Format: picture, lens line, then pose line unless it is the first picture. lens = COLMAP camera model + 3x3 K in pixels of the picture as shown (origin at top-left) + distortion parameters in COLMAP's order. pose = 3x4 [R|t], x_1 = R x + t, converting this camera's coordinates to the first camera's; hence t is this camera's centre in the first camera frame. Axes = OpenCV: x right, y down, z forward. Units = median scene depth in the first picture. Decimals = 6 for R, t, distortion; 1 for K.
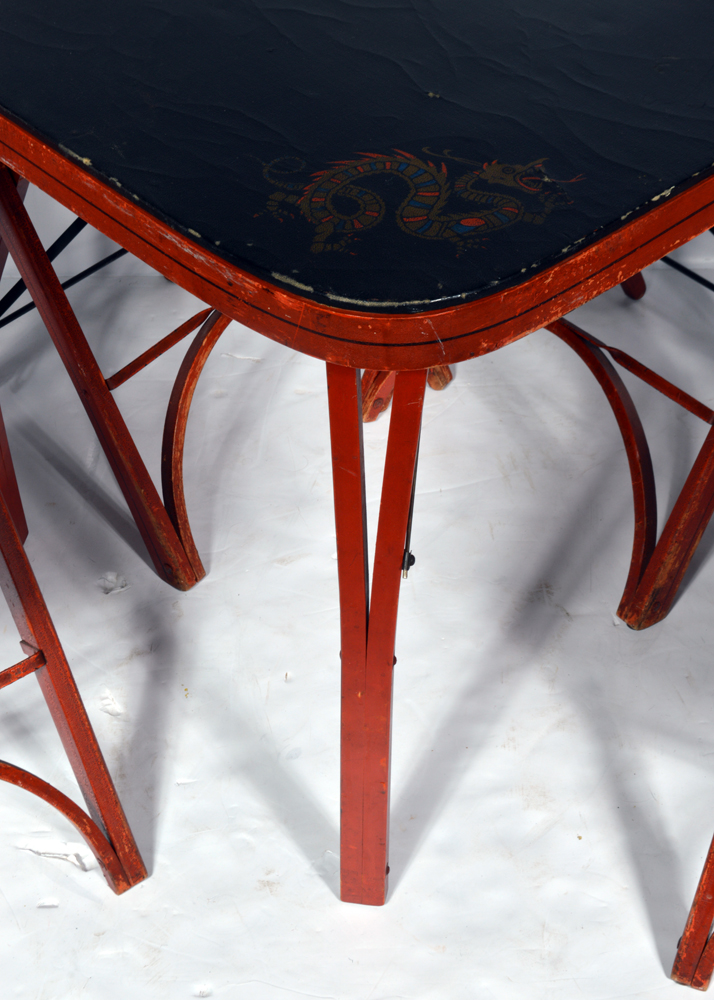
lens RADIAL K [[1724.6, 0, 360.8], [0, 1724.6, 501.3], [0, 0, 1]] dist [-0.026387, 0.000000]
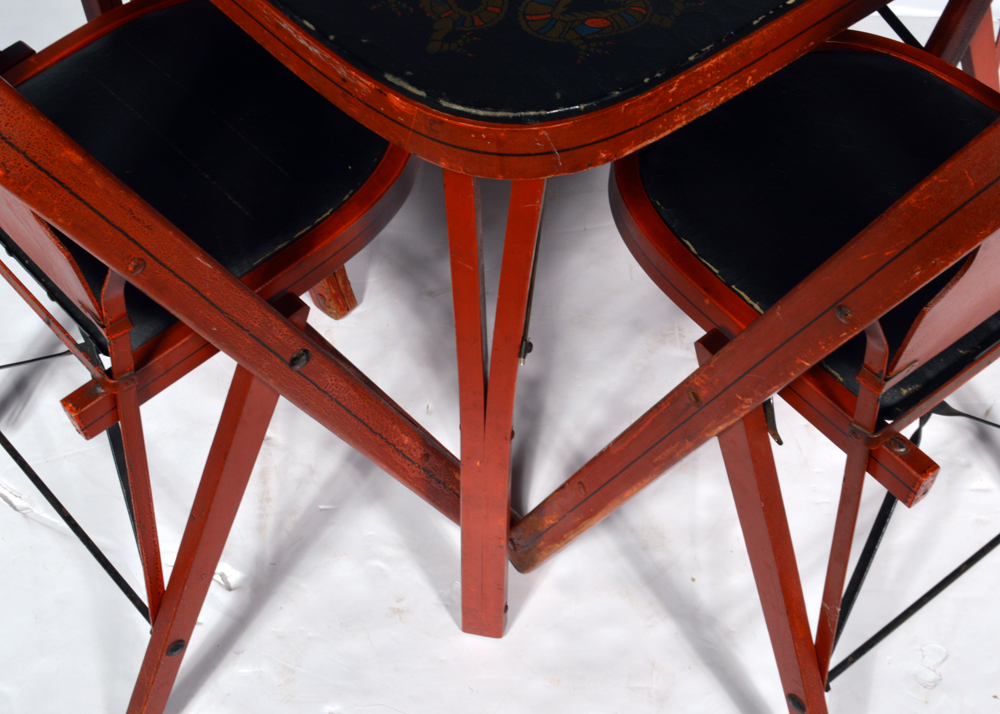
lens RADIAL K [[1494.8, 0, 503.5], [0, 1494.8, 353.1], [0, 0, 1]] dist [0.013251, 0.000000]
pose [[0.998992, 0.038992, -0.022233, 0.037743], [-0.035878, 0.991321, 0.126471, -0.082179], [0.026972, -0.125545, 0.991721, 0.146137]]
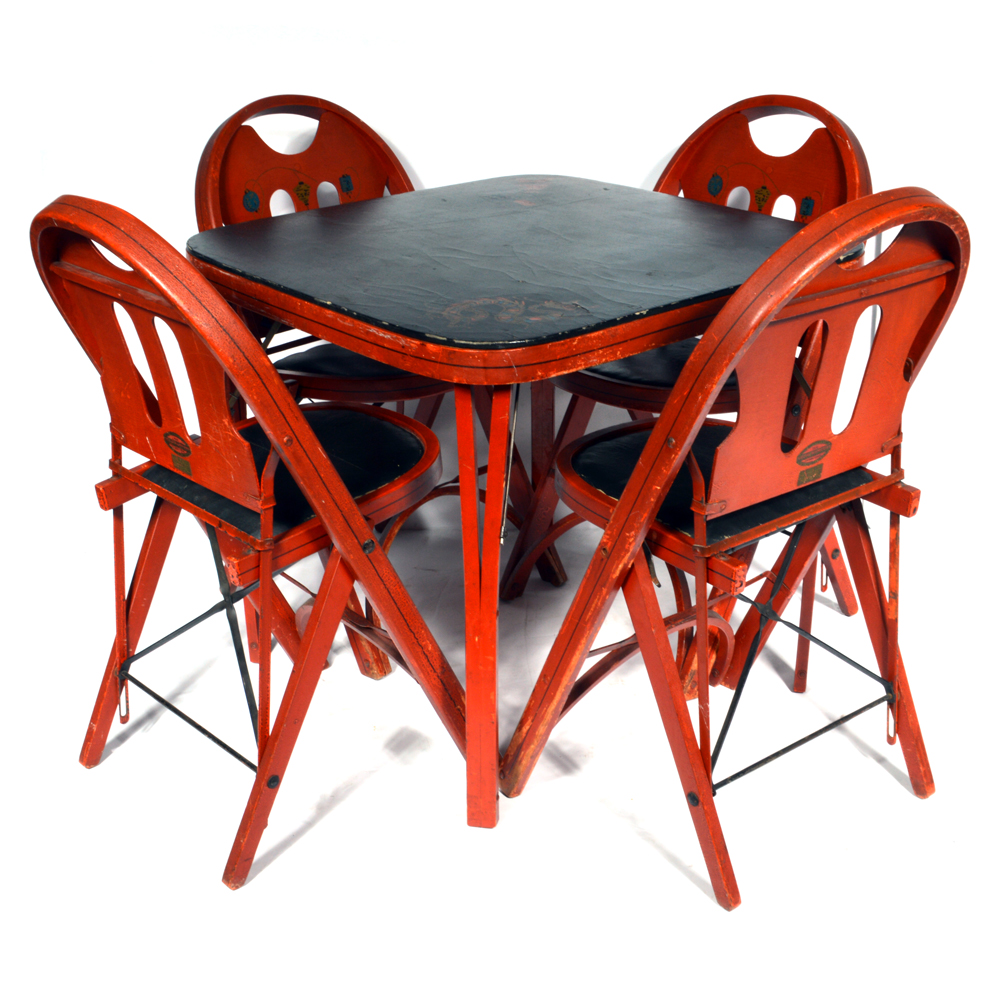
lens RADIAL K [[1505.9, 0, 494.3], [0, 1505.9, 500.8], [0, 0, 1]] dist [0.032944, 0.000000]
pose [[0.999031, 0.008771, -0.043125, 0.091133], [-0.022536, 0.943666, -0.330130, 0.550577], [0.037800, 0.330782, 0.942950, -0.455930]]
